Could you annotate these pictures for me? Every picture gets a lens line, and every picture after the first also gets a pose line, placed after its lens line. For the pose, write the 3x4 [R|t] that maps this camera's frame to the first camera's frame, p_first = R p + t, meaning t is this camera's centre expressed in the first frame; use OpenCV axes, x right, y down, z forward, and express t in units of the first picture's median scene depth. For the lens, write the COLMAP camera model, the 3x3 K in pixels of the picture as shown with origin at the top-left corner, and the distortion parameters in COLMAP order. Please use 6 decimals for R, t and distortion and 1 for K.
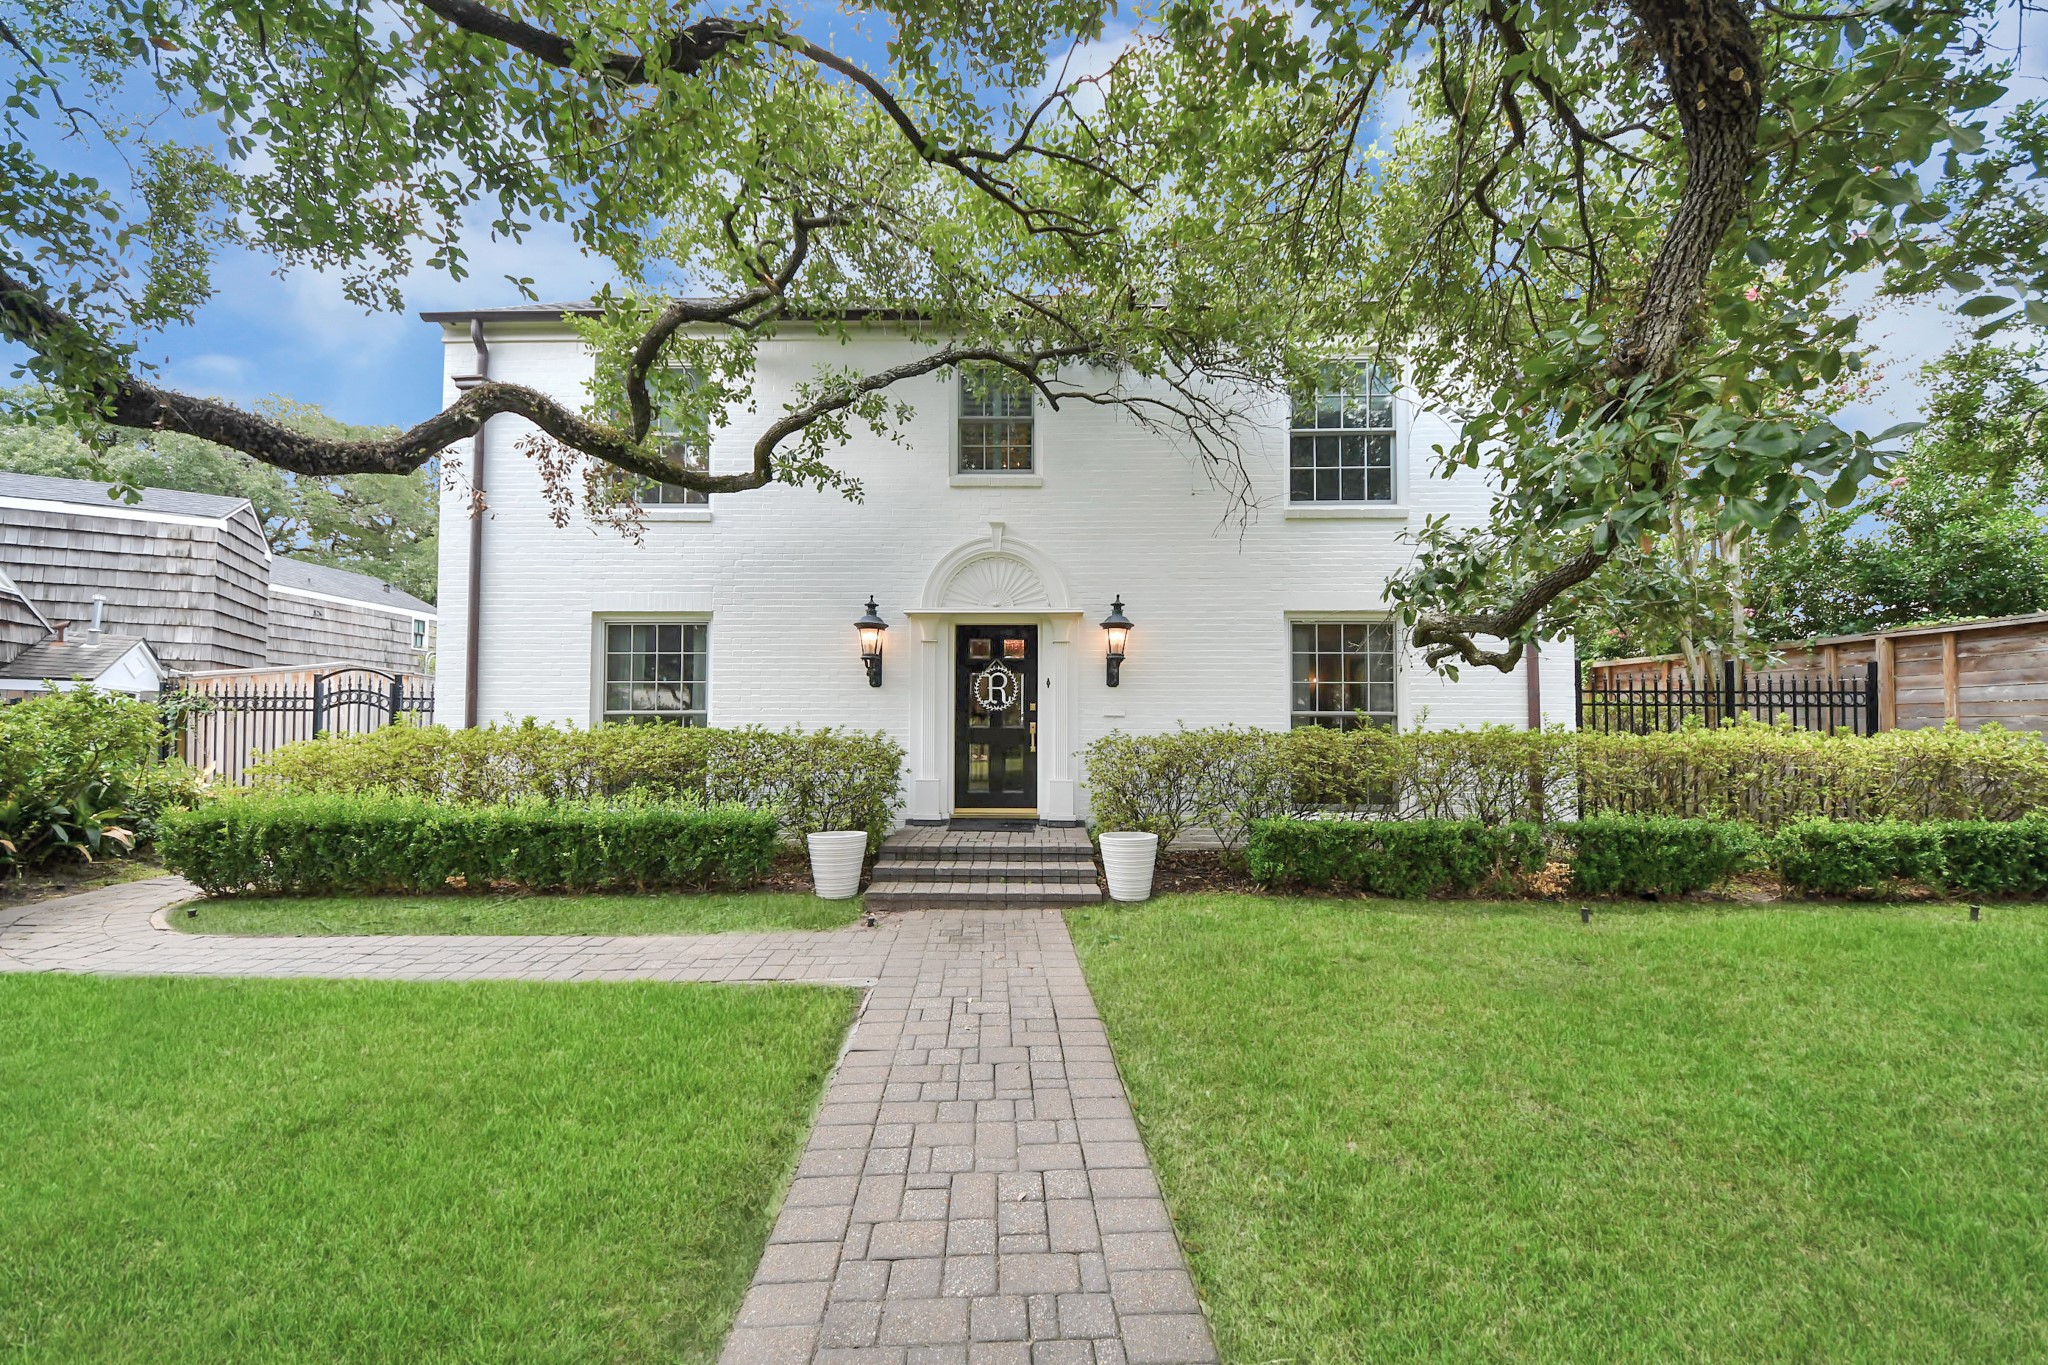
lens RADIAL K [[713.9, 0, 1022.4], [0, 713.9, 728.6], [0, 0, 1]] dist [-0.000223, -0.008397]
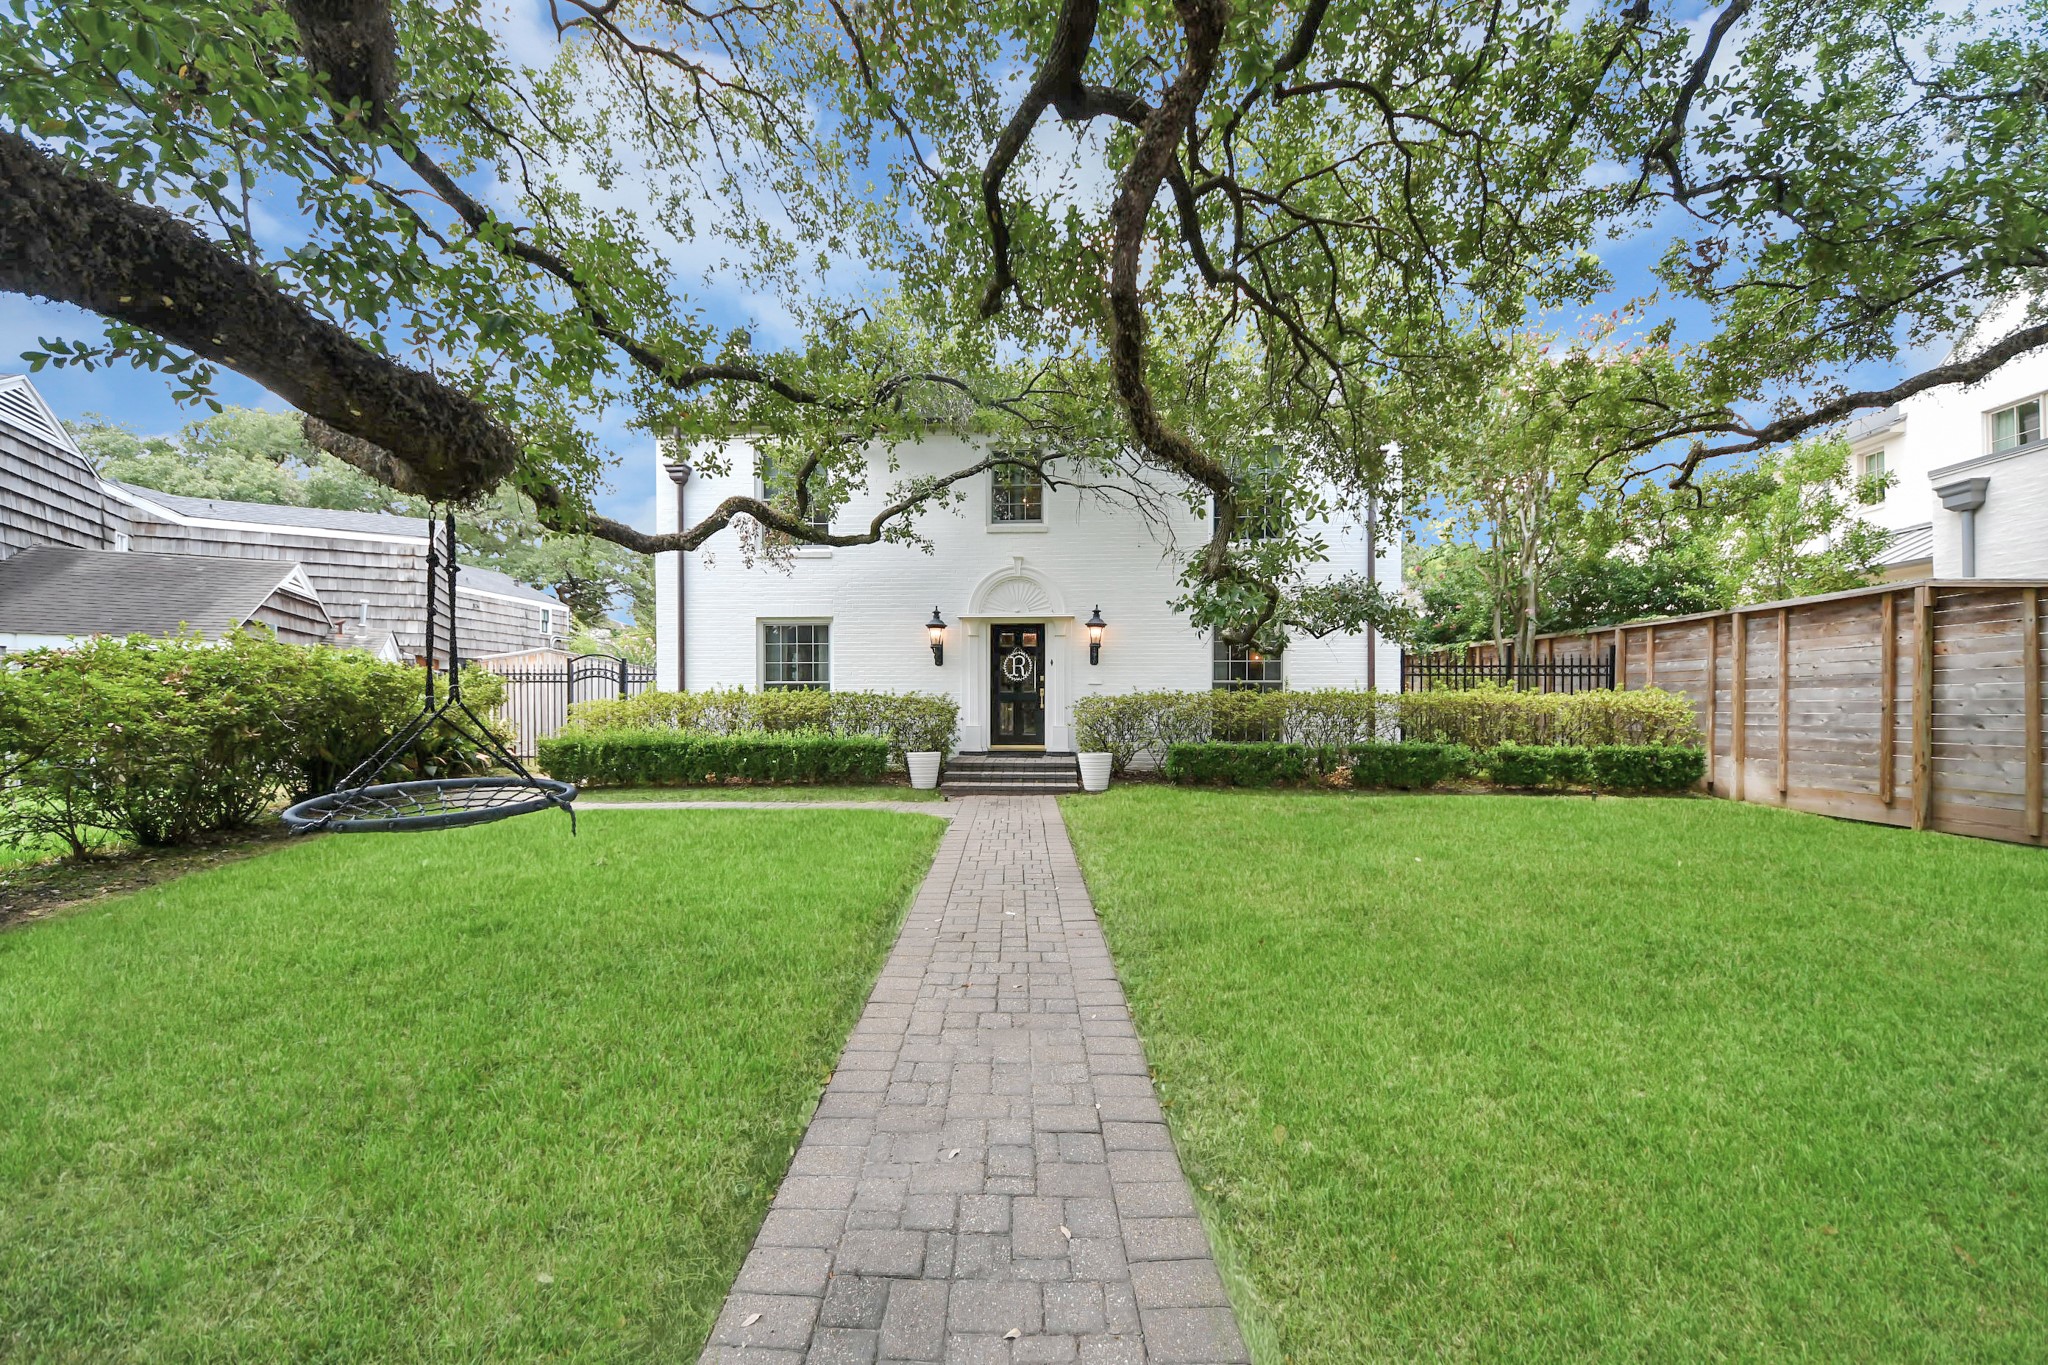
lens RADIAL K [[727.5, 0, 1019.0], [0, 727.5, 707.3], [0, 0, 1]] dist [0.012673, -0.009227]
pose [[0.999158, -0.001873, -0.040986, 0.032797], [0.002073, 0.999986, 0.004843, 0.026550], [0.040976, -0.004924, 0.999148, -0.613058]]
